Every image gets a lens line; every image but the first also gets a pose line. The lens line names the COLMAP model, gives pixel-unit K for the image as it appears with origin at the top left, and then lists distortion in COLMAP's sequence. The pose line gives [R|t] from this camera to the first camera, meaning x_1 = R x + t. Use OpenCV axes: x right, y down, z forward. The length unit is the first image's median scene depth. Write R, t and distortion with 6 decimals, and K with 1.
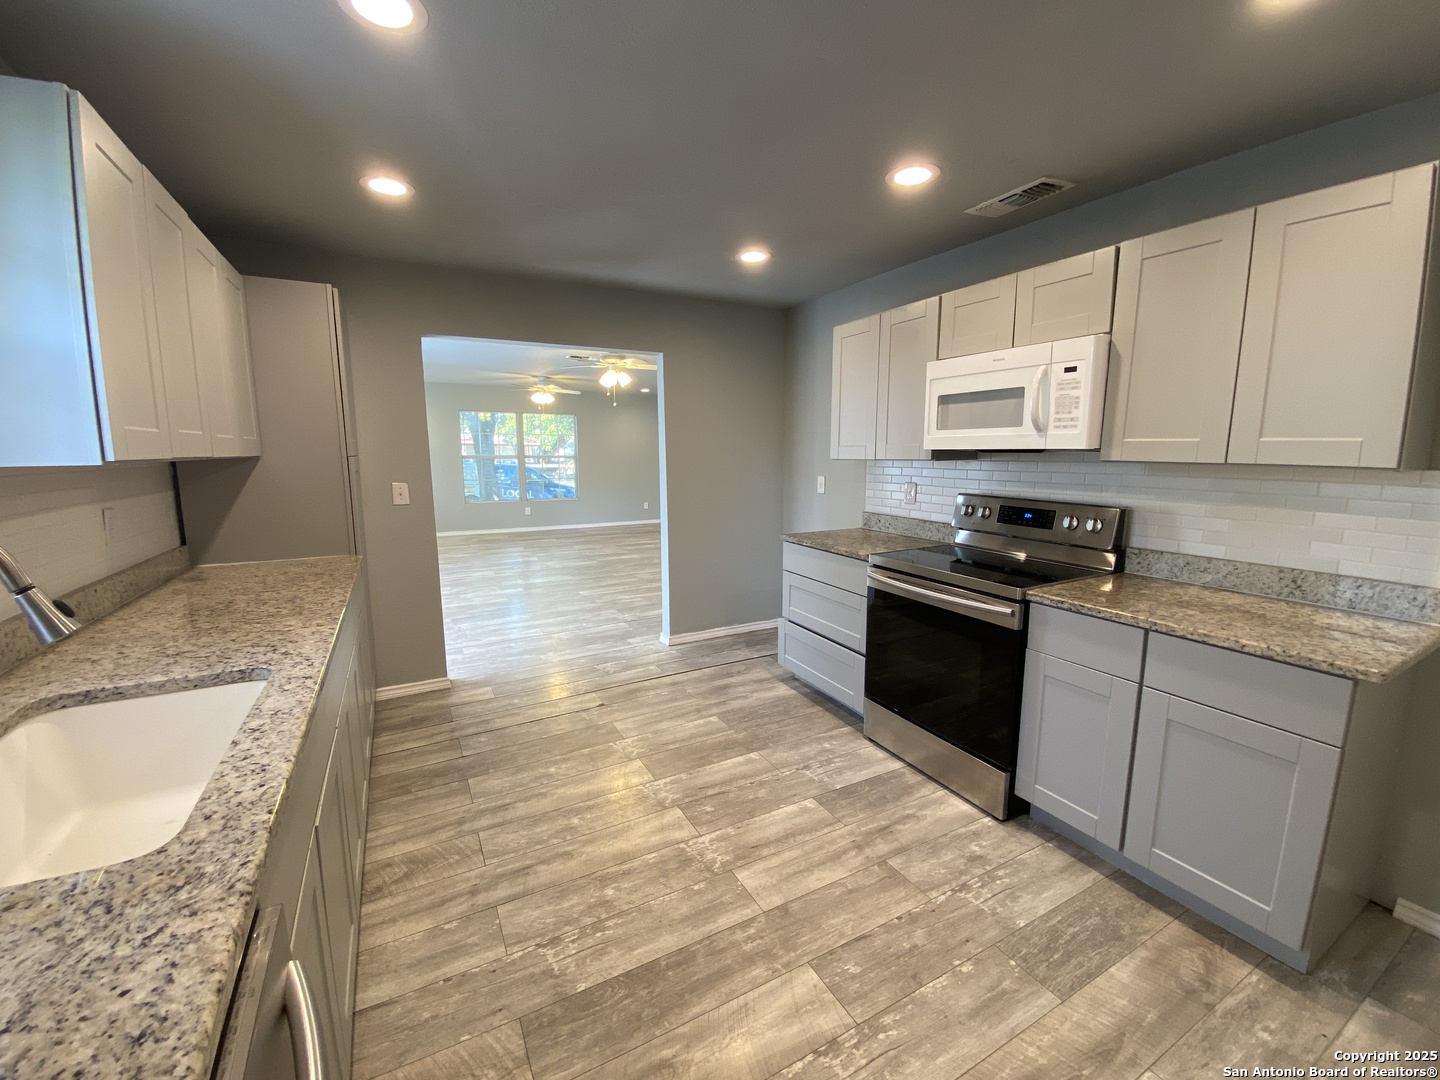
lens RADIAL K [[589.6, 0, 715.1], [0, 589.6, 537.5], [0, 0, 1]] dist [0.001872, -0.014736]
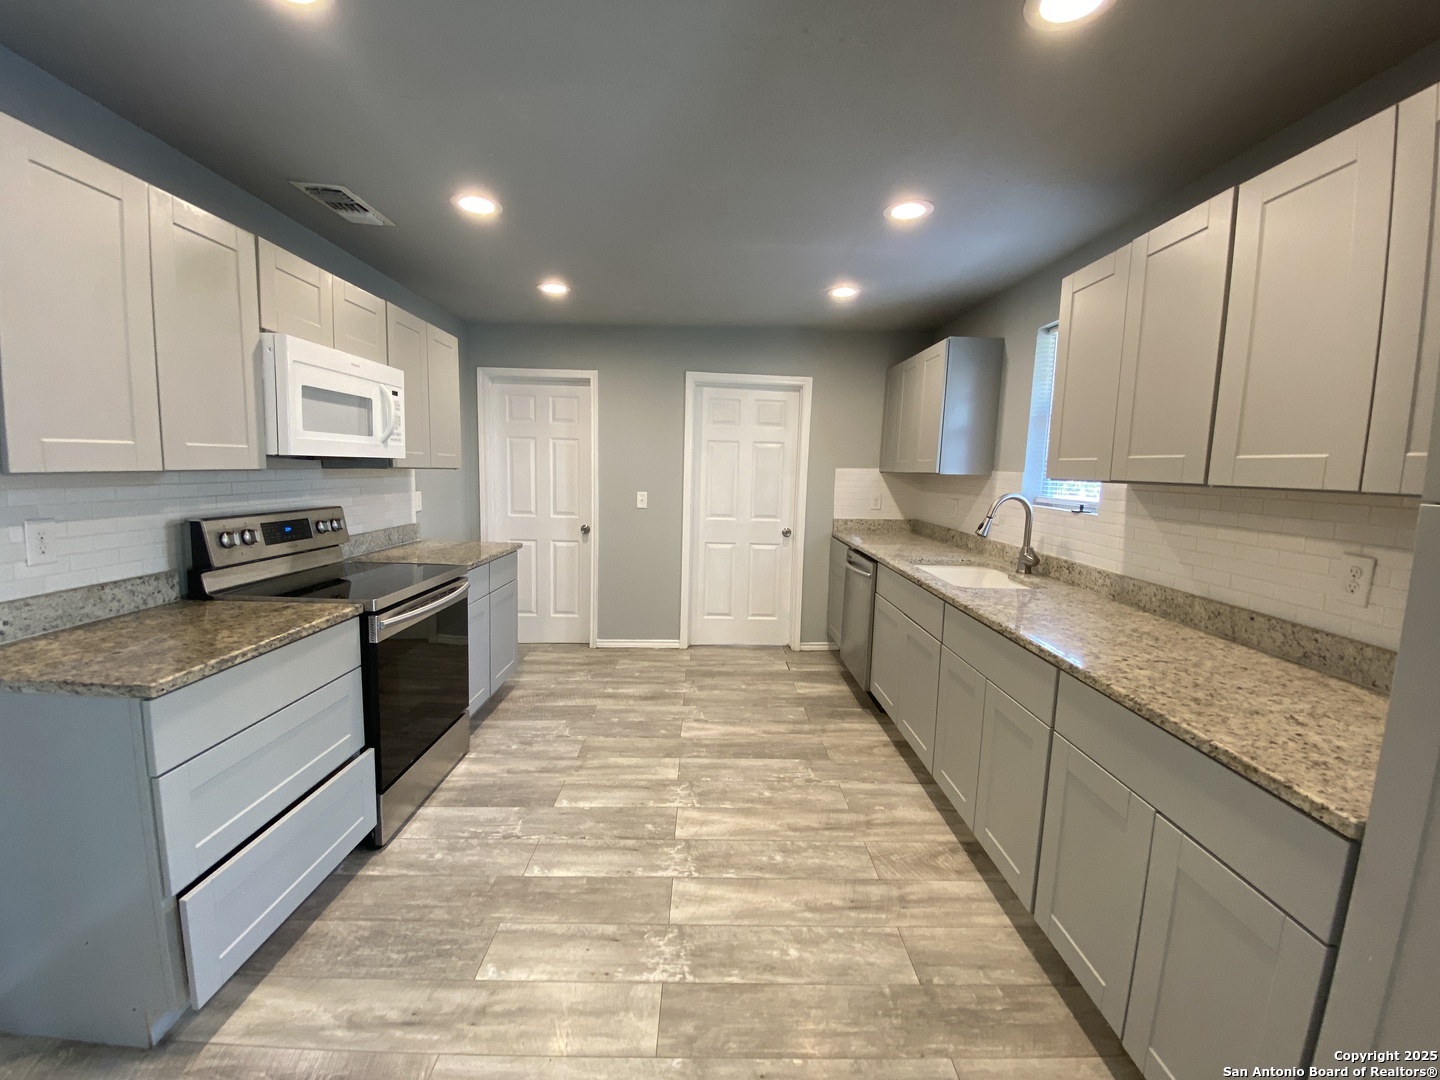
lens RADIAL K [[589.6, 0, 715.1], [0, 589.6, 537.5], [0, 0, 1]] dist [0.001872, -0.014736]
pose [[-0.889530, -0.075696, 0.450563, -0.561359], [0.043068, 0.967895, 0.247637, -0.271247], [-0.454843, 0.239686, -0.857711, 1.825348]]
